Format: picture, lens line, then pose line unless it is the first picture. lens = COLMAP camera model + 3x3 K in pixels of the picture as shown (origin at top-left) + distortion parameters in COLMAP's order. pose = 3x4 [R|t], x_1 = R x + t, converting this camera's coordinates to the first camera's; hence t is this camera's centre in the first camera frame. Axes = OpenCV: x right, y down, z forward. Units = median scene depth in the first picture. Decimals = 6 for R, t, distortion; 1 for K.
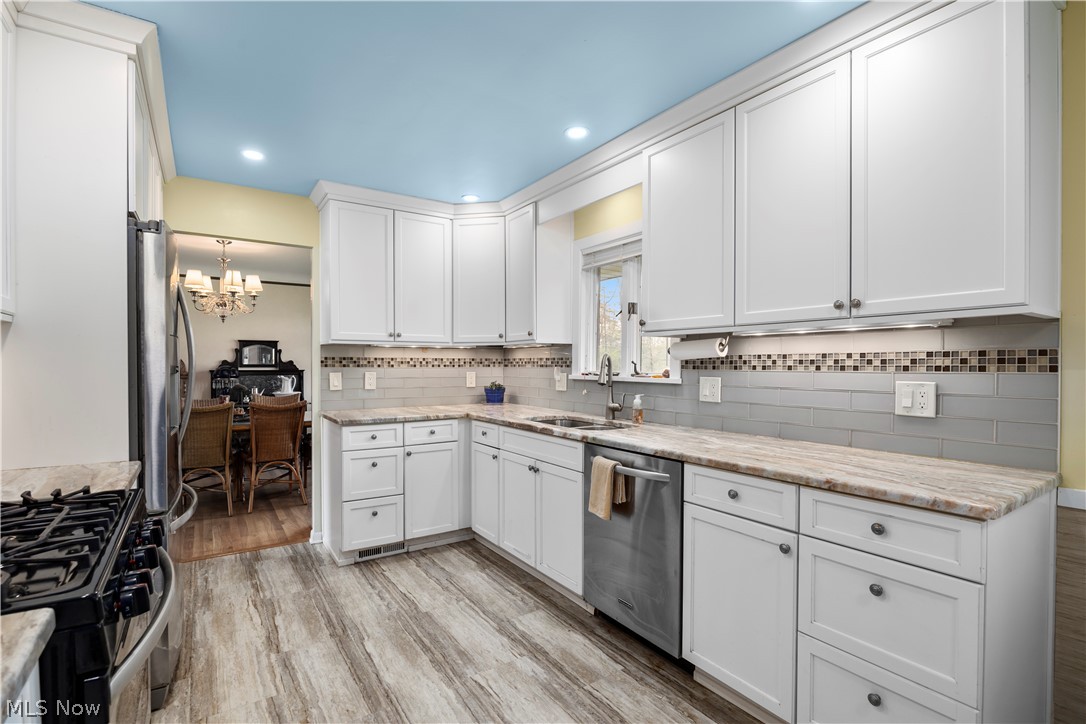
lens RADIAL K [[525.3, 0, 544.9], [0, 525.3, 367.7], [0, 0, 1]] dist [0.001587, 0.000054]
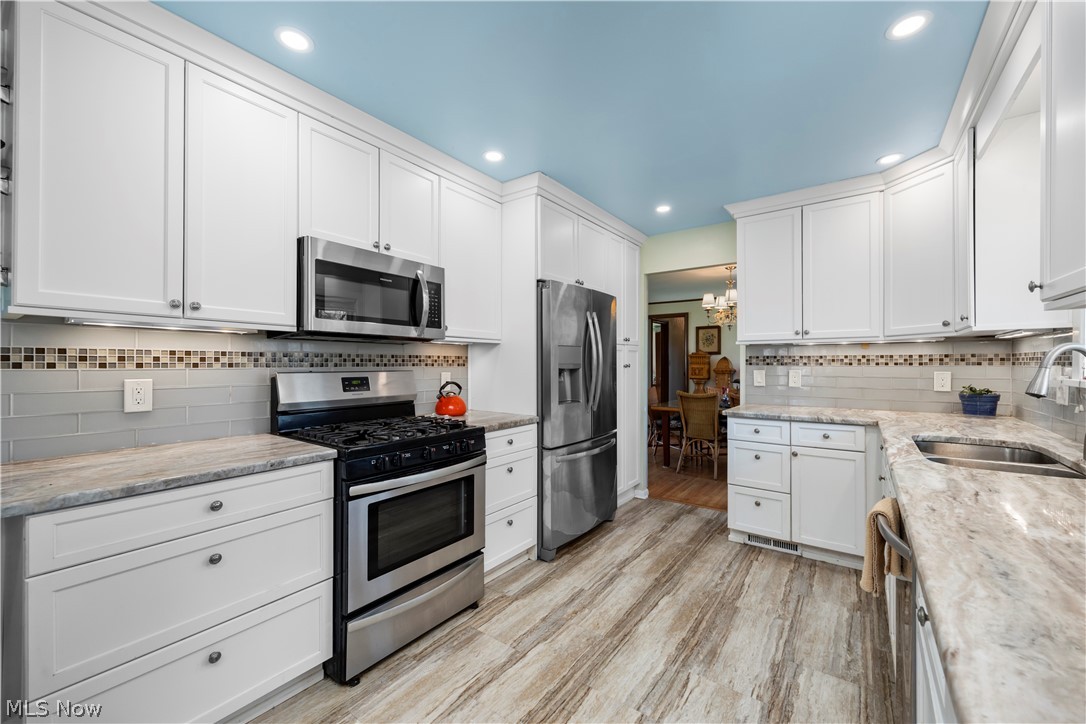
lens RADIAL K [[435.4, 0, 533.5], [0, 435.4, 362.6], [0, 0, 1]] dist [0.018027, 0.000033]
pose [[0.332535, -0.003543, -0.943084, 0.347789], [-0.003411, 0.999982, -0.004959, -0.000319], [0.943085, 0.004866, 0.332517, 0.270515]]
